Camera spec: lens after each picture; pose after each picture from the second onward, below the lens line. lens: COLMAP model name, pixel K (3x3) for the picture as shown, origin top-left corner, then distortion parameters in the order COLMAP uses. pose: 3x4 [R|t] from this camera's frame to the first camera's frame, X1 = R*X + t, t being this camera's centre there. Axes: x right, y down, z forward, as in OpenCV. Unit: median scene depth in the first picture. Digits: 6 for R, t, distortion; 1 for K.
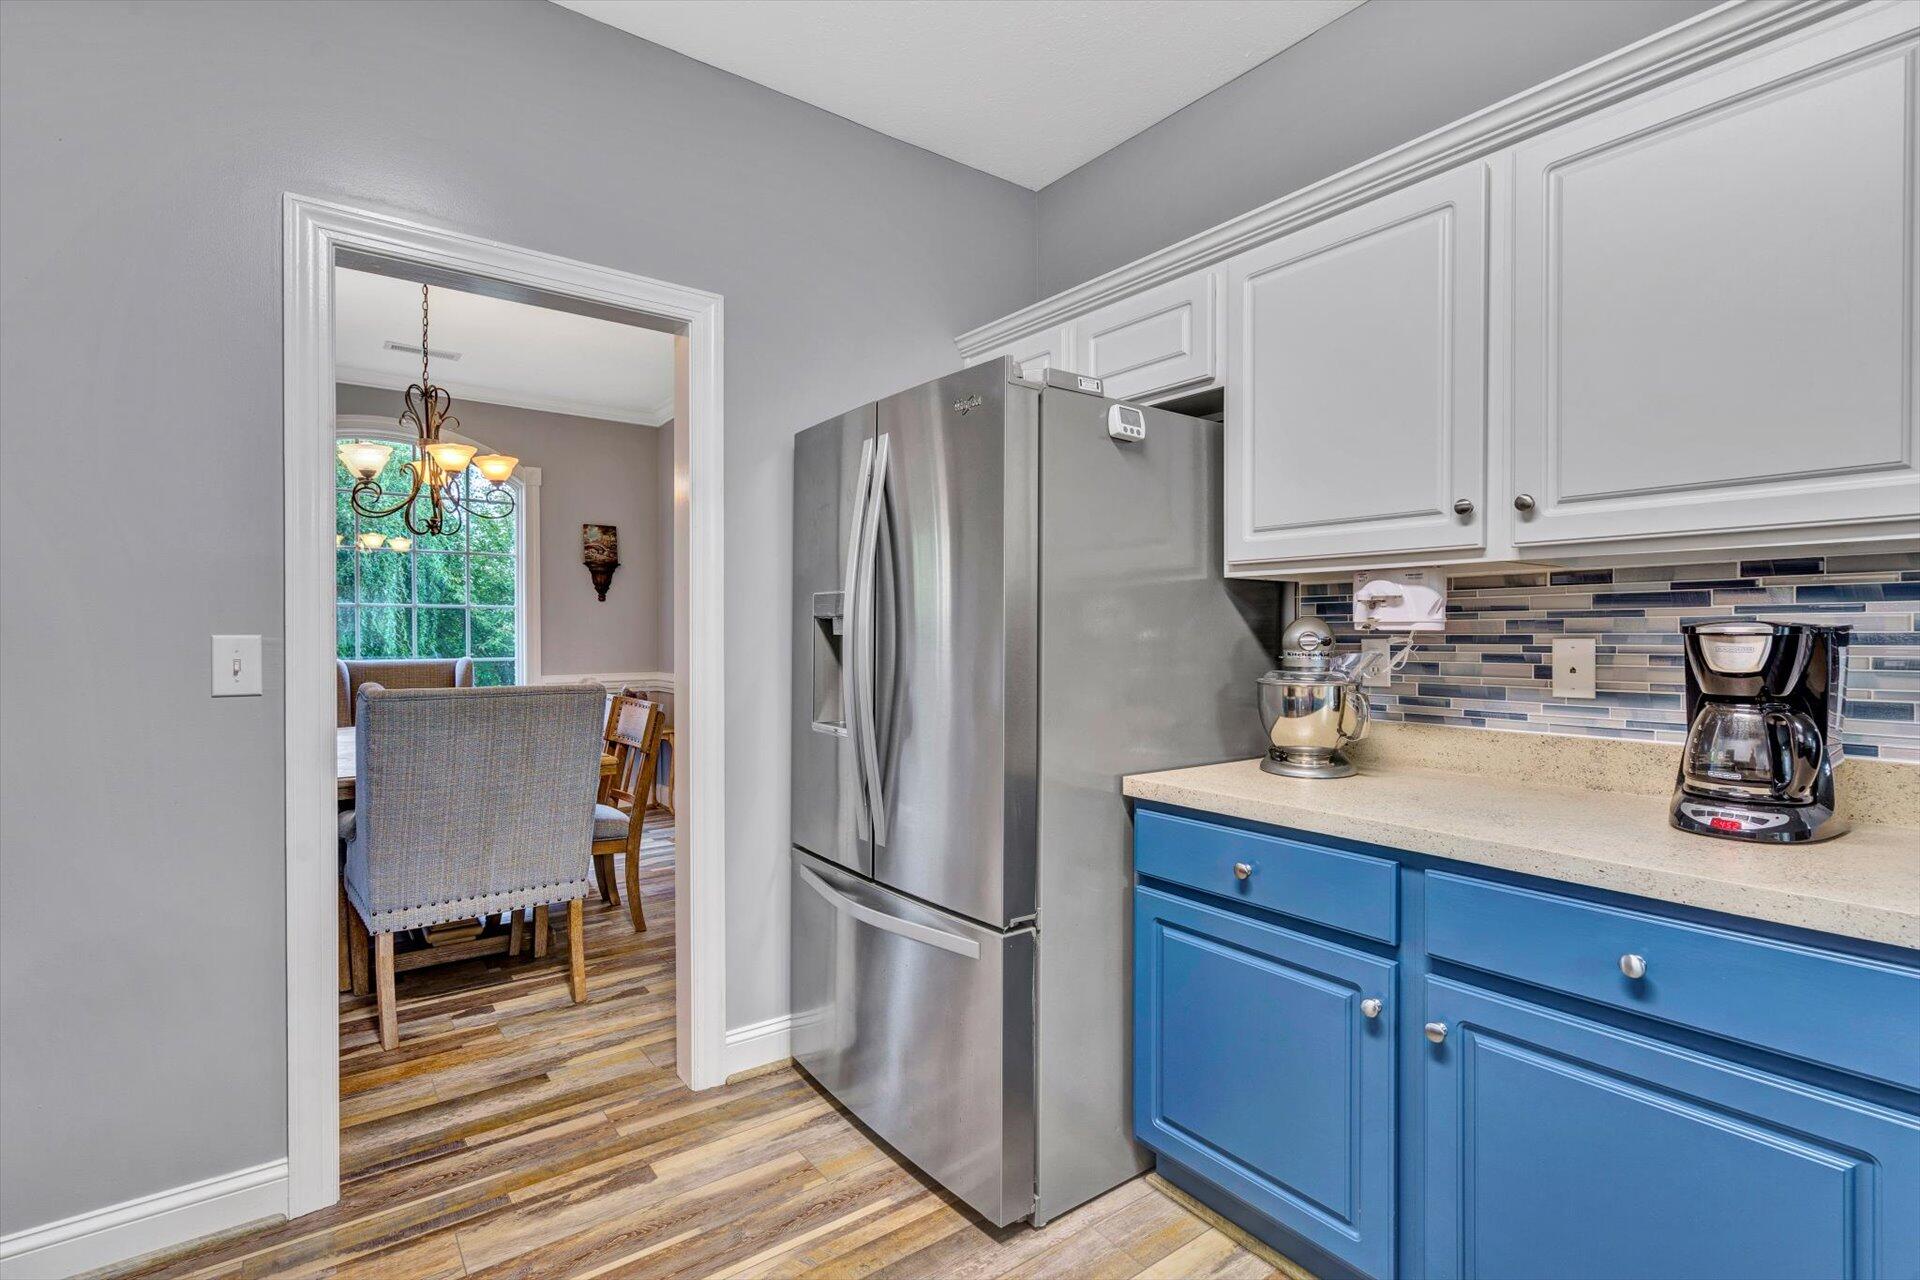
lens RADIAL K [[894.3, 0, 970.7], [0, 894.3, 634.7], [0, 0, 1]] dist [0.002958, -0.000698]
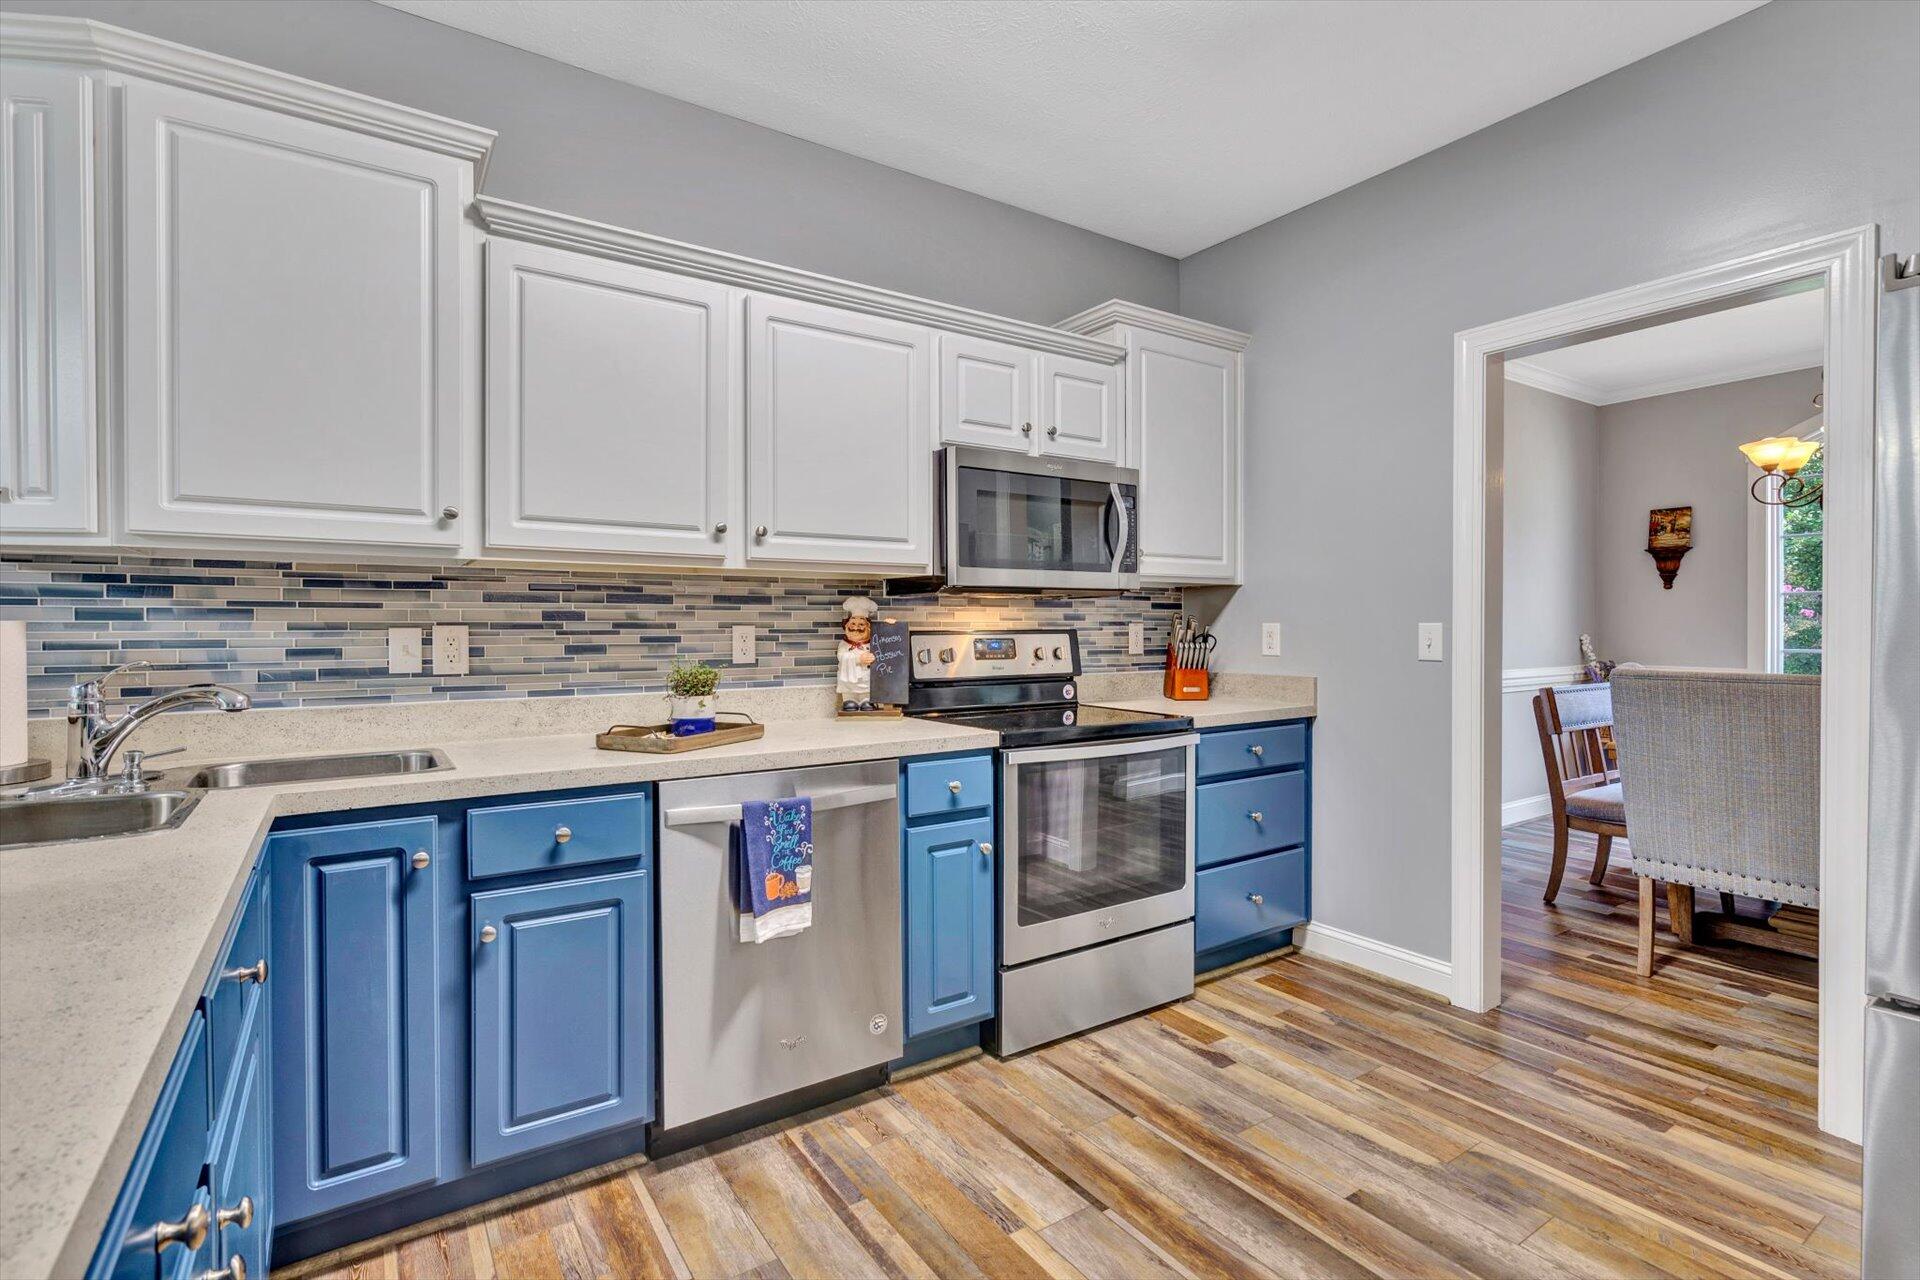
lens RADIAL K [[894.3, 0, 949.1], [0, 894.3, 634.4], [0, 0, 1]] dist [0.002958, -0.000698]
pose [[-0.078427, -0.000459, -0.996920, 0.712962], [0.004685, 0.999989, -0.000829, 0.016274], [0.996909, -0.004736, -0.078424, 0.230116]]
